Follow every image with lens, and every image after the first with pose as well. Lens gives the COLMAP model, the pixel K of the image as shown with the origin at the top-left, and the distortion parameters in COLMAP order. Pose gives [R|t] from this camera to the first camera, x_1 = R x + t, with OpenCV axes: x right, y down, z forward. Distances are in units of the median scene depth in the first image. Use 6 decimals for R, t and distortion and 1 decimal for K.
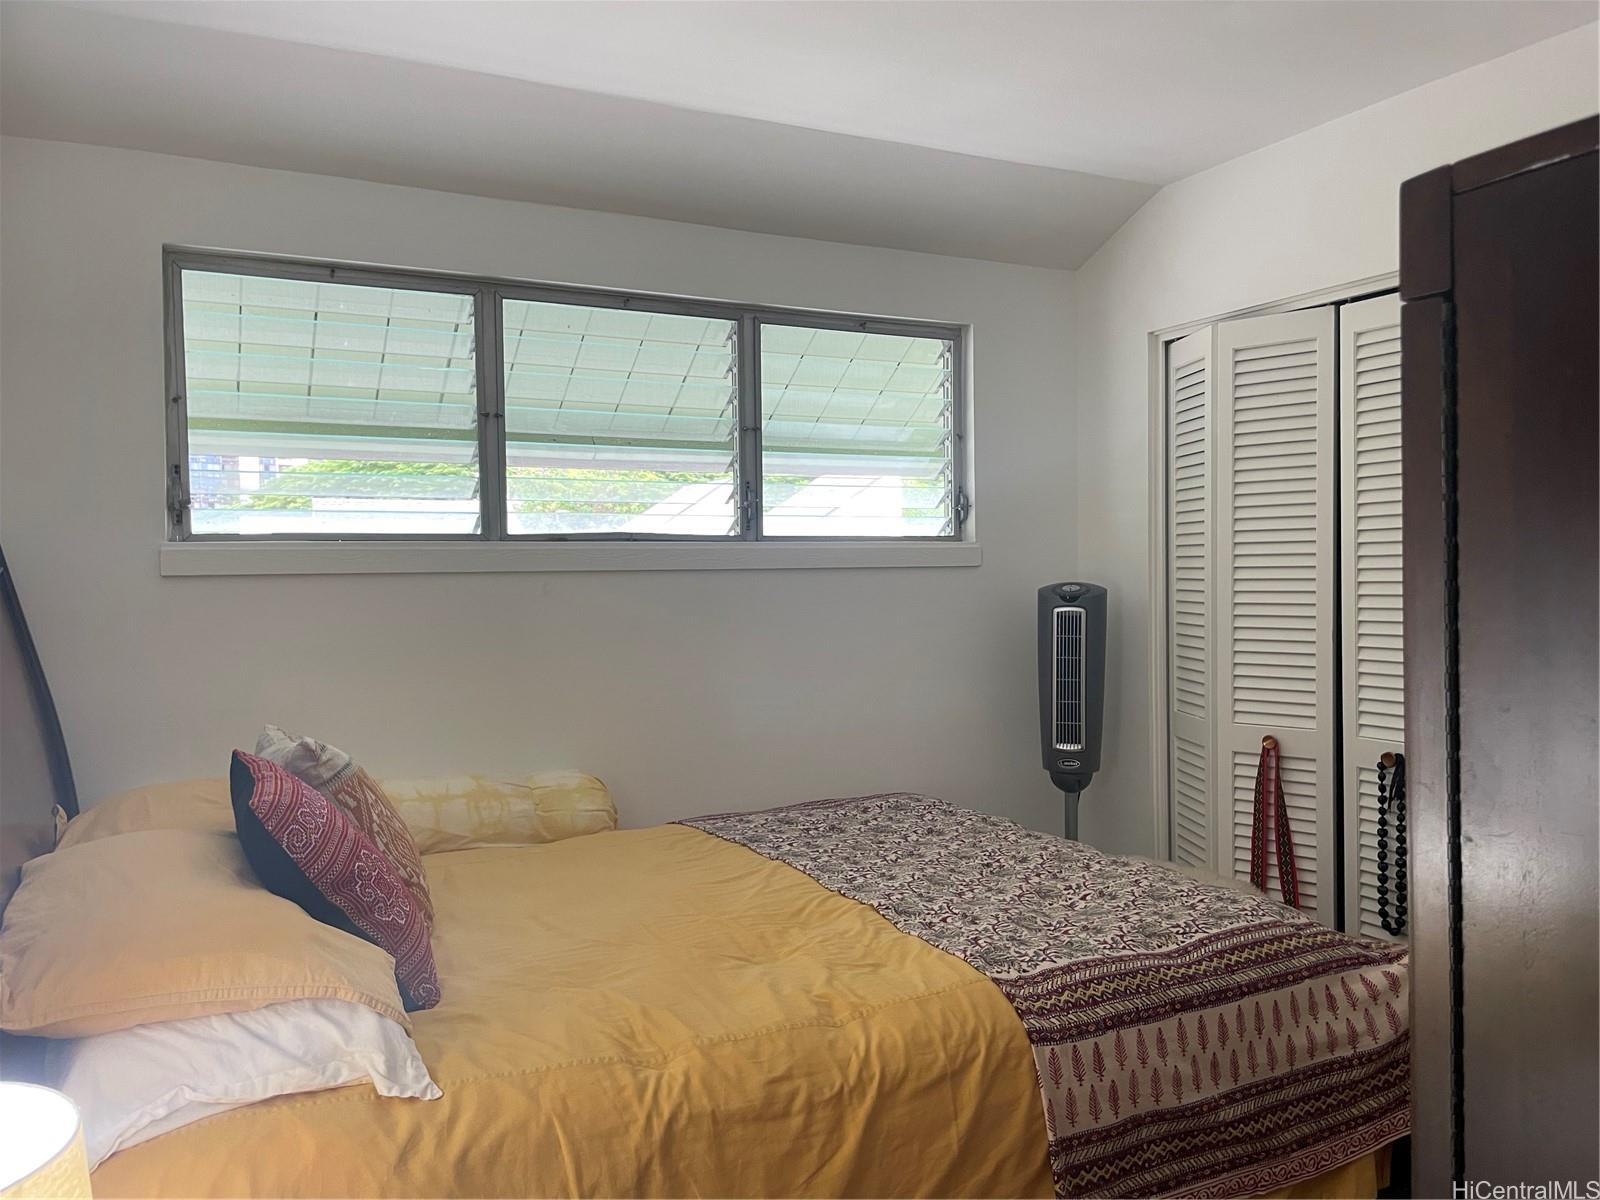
lens RADIAL K [[1217.9, 0, 803.5], [0, 1217.9, 612.2], [0, 0, 1]] dist [0.073094, -0.078381]
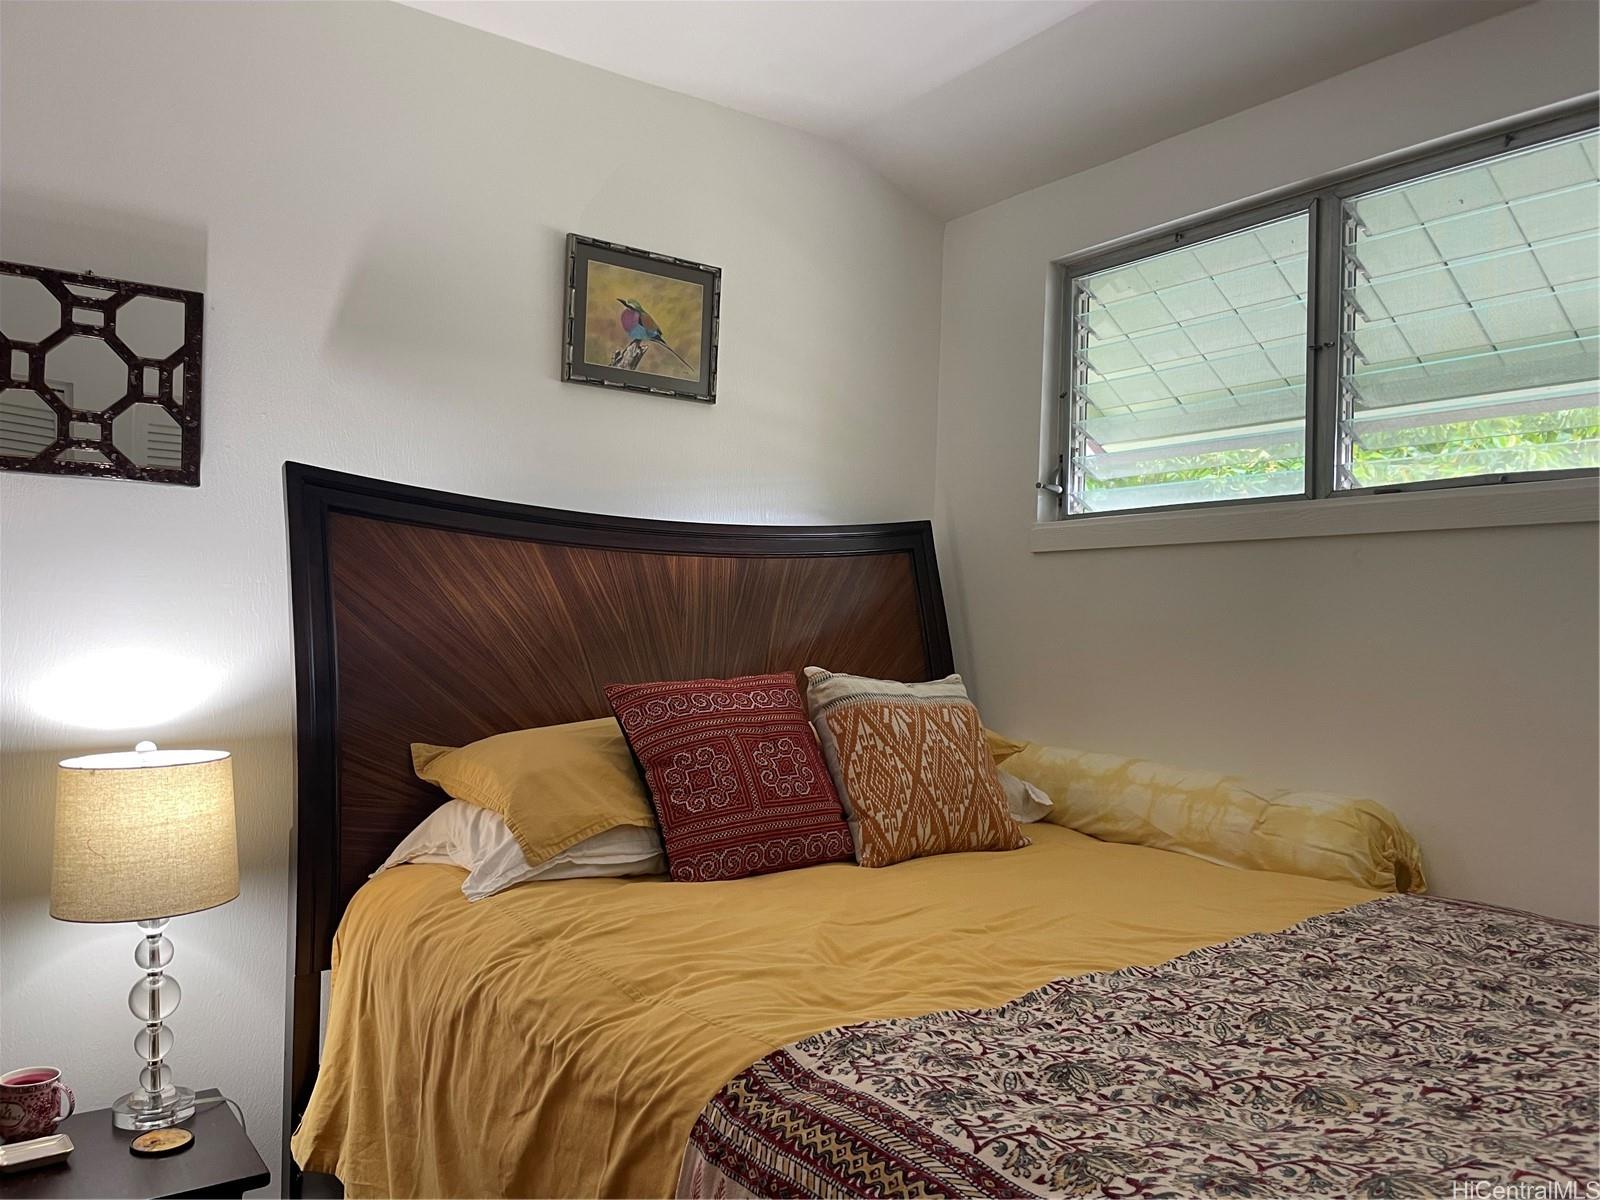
lens RADIAL K [[1217.9, 0, 803.3], [0, 1217.9, 591.0], [0, 0, 1]] dist [0.073094, -0.078381]
pose [[0.155602, -0.014811, -0.987709, 0.726507], [-0.053025, 0.998321, -0.023324, 0.056979], [0.986396, 0.056003, 0.154555, 0.793278]]
